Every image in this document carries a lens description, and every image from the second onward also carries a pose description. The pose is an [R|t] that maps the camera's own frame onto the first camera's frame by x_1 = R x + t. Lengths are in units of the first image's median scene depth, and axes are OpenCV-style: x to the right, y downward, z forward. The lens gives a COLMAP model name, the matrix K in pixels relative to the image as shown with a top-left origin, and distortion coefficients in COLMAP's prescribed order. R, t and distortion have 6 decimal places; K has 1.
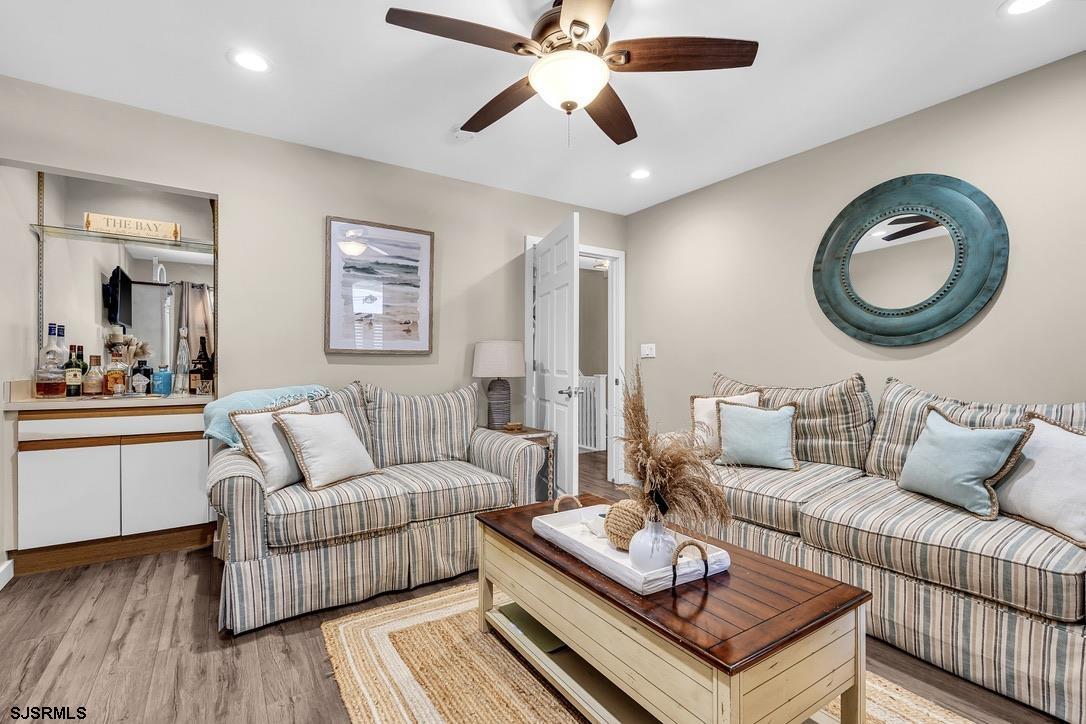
lens RADIAL K [[490.3, 0, 542.1], [0, 490.3, 365.7], [0, 0, 1]] dist [-0.001968, -0.000102]
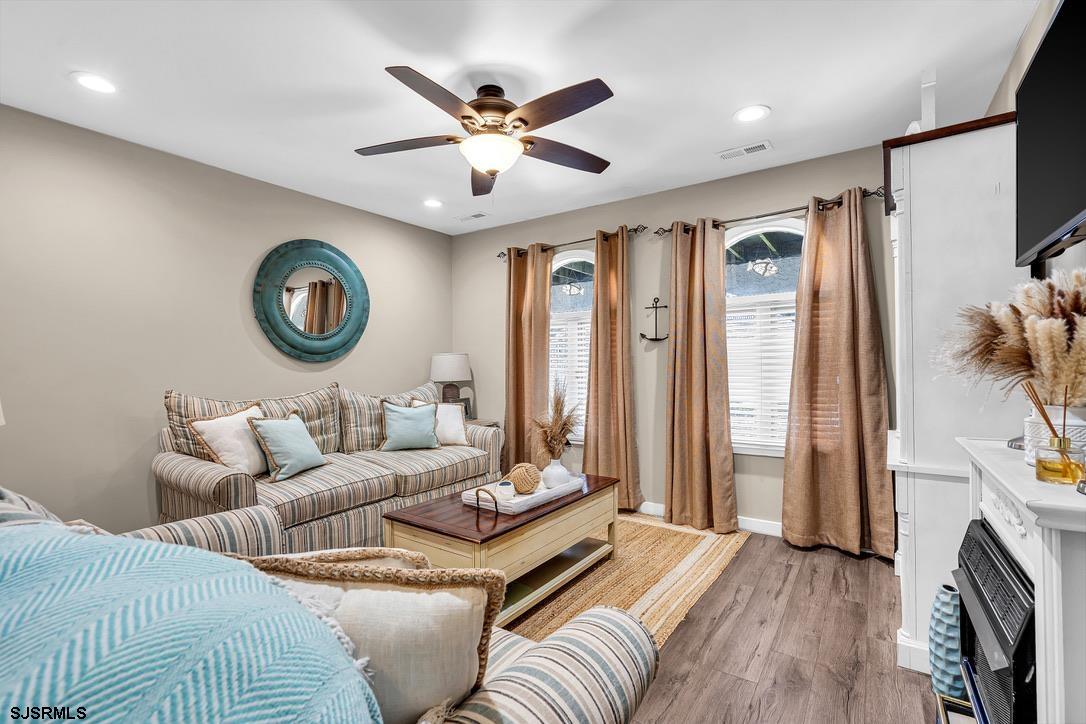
lens RADIAL K [[490.3, 0, 542.1], [0, 490.3, 365.7], [0, 0, 1]] dist [-0.001968, -0.000102]
pose [[-0.360165, -0.006748, 0.932864, -0.786365], [0.008646, 0.999907, 0.010571, -0.037568], [-0.932849, 0.011873, -0.360073, 0.894479]]
